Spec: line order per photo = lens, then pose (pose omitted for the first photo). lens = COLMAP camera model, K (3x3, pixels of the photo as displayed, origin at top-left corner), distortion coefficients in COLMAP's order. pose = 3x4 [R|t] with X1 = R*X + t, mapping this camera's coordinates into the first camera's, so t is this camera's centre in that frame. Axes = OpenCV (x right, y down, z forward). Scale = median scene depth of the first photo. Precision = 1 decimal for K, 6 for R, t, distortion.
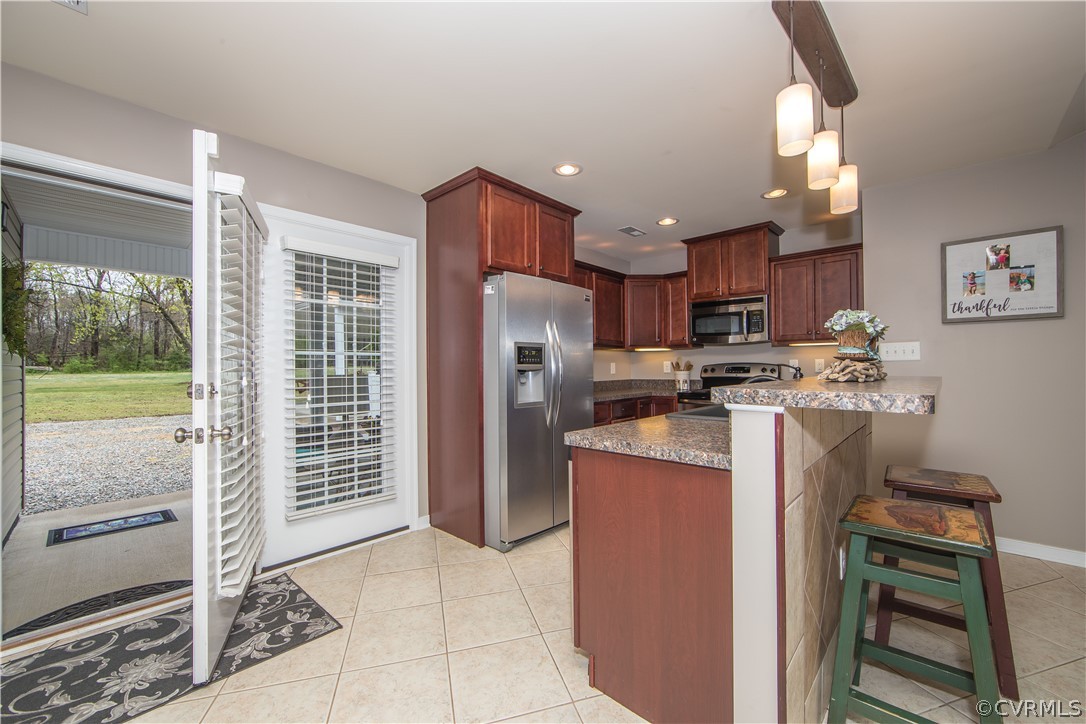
lens RADIAL K [[431.8, 0, 545.0], [0, 431.8, 363.6], [0, 0, 1]] dist [-0.012239, 0.000265]
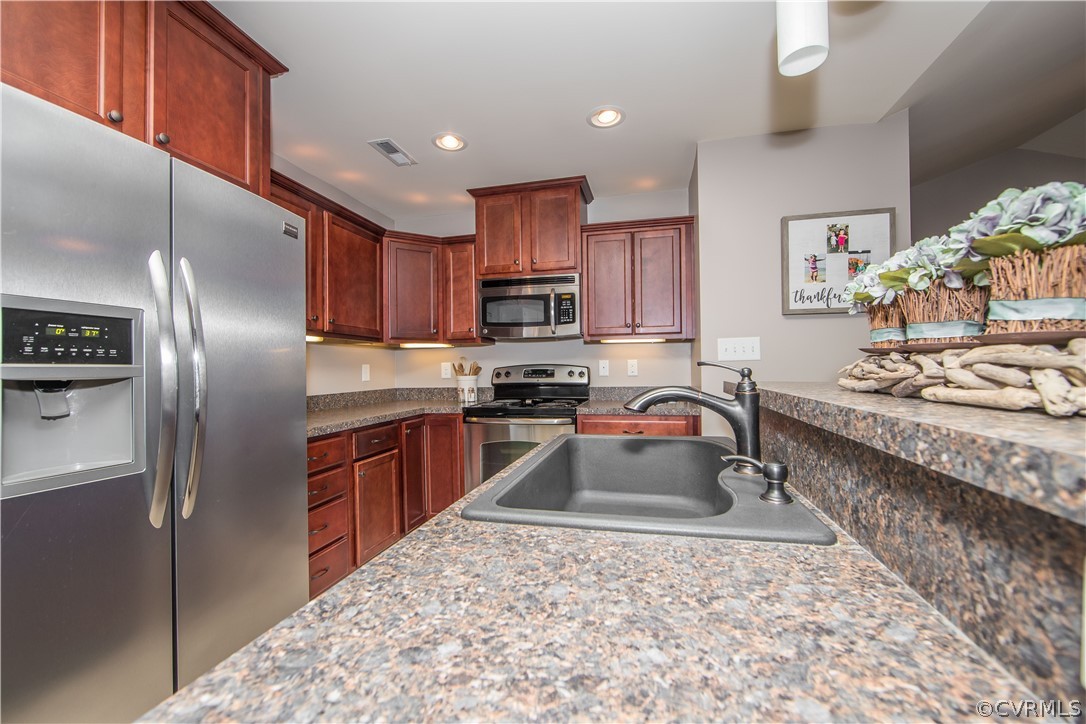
lens RADIAL K [[431.8, 0, 545.0], [0, 431.8, 363.6], [0, 0, 1]] dist [-0.012239, 0.000265]
pose [[0.872727, 0.003157, 0.488198, 0.090459], [0.000970, 0.999966, -0.008201, 0.003330], [-0.488208, 0.007630, 0.872694, 0.349866]]
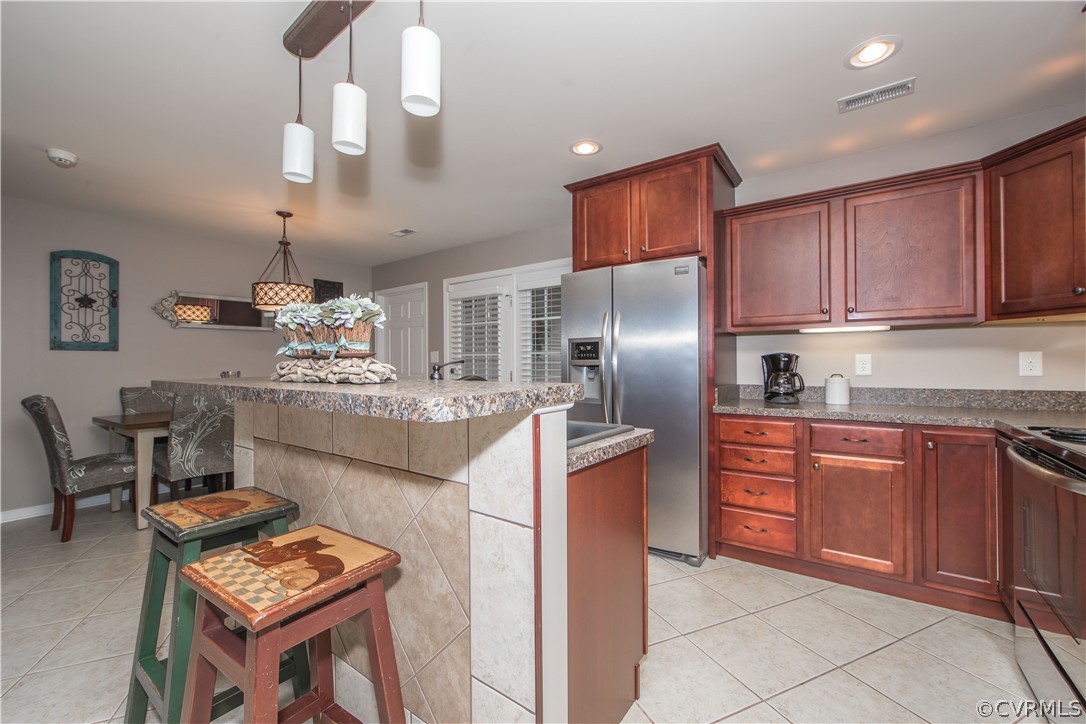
lens RADIAL K [[444.4, 0, 547.1], [0, 444.4, 359.4], [0, 0, 1]] dist [-0.001240, 0.000011]
pose [[0.130187, -0.003569, -0.991483, 0.663730], [0.012763, 0.999917, -0.001924, 0.001238], [0.991407, -0.012404, 0.130221, 0.535711]]
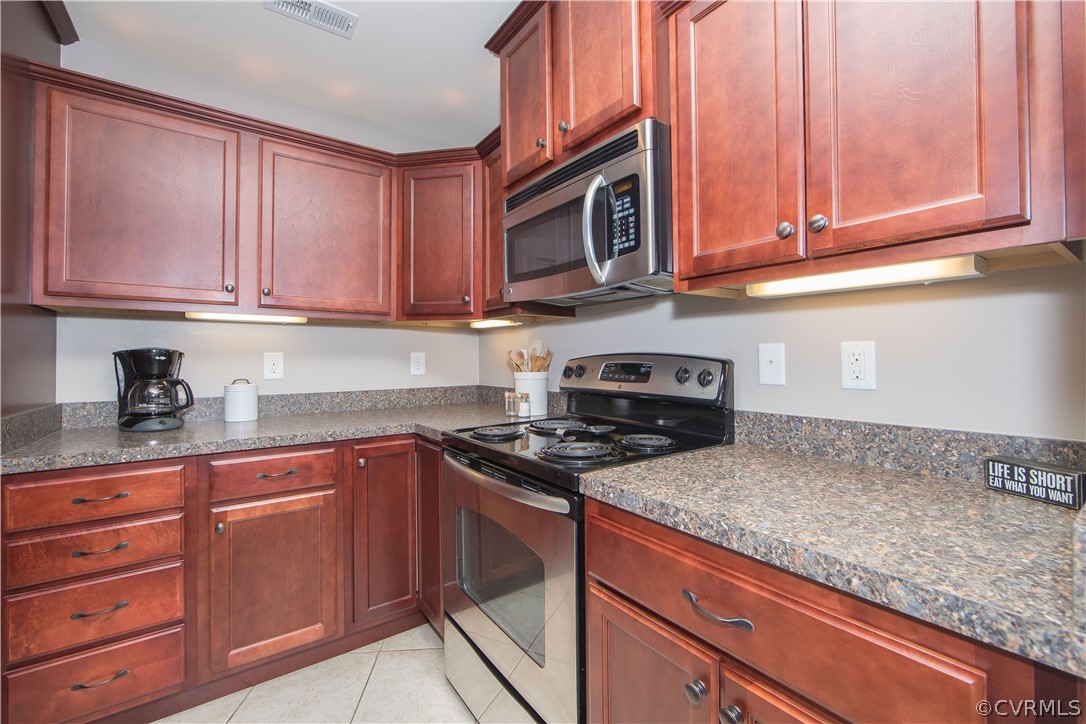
lens RADIAL K [[444.5, 0, 535.6], [0, 444.5, 354.0], [0, 0, 1]] dist [-0.012702, 0.000745]
pose [[0.978217, 0.003469, -0.207558, 0.473563], [-0.003002, 0.999992, 0.002565, -0.001728], [0.207565, -0.001887, 0.978219, 0.649701]]
